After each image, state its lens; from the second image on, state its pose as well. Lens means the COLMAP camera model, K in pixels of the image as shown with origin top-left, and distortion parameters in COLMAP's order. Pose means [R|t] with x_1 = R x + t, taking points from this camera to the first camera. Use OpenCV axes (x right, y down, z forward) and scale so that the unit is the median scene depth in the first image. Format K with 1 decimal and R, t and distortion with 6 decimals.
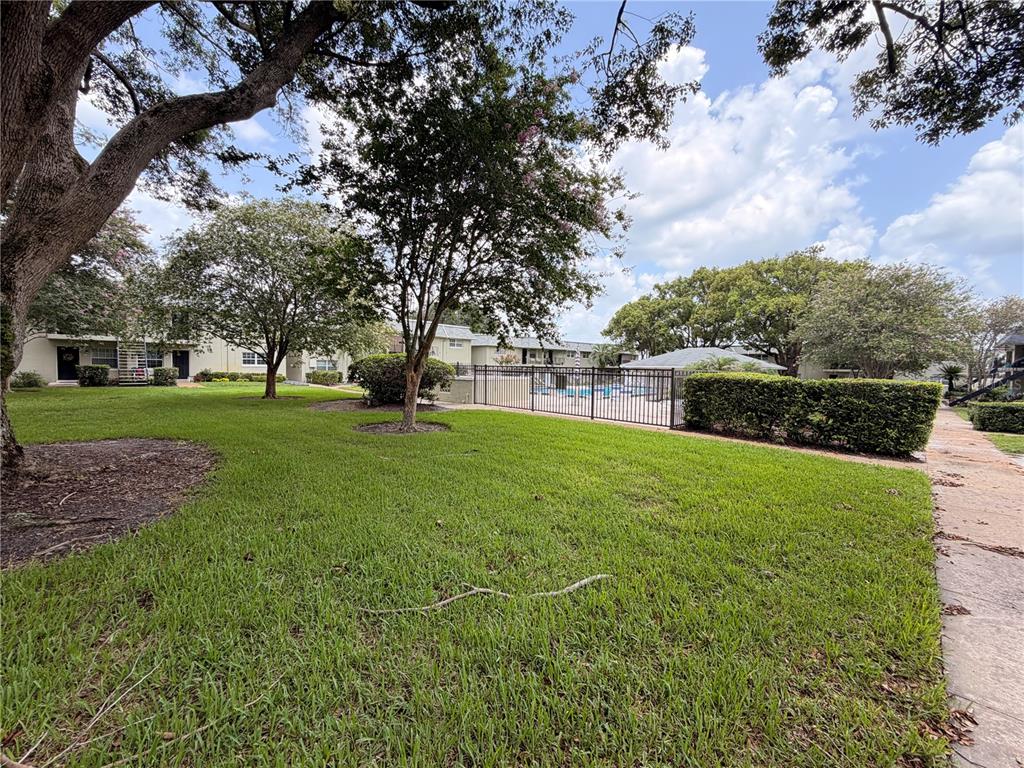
lens RADIAL K [[408.4, 0, 509.4], [0, 408.4, 383.9], [0, 0, 1]] dist [0.001610, 0.000147]
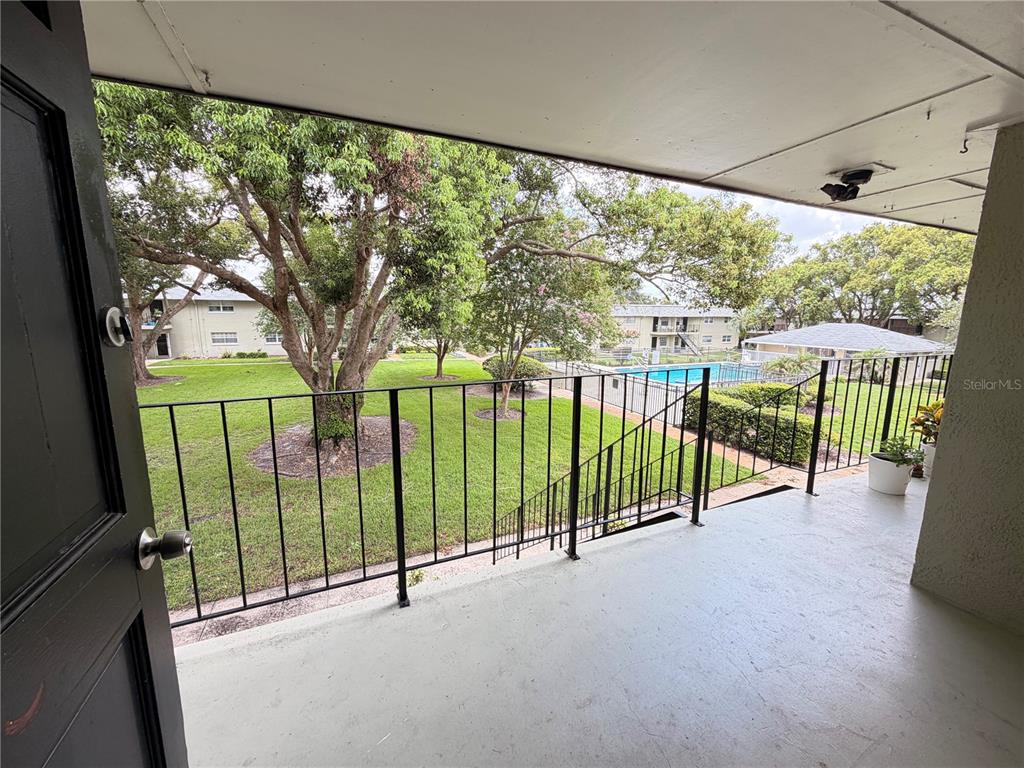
lens RADIAL K [[408.4, 0, 509.4], [0, 408.4, 383.9], [0, 0, 1]] dist [0.001610, 0.000147]
pose [[0.931223, 0.056129, -0.360101, 0.074276], [-0.010915, 0.991921, 0.126385, -0.045113], [0.364286, -0.113762, 0.924313, -0.113693]]
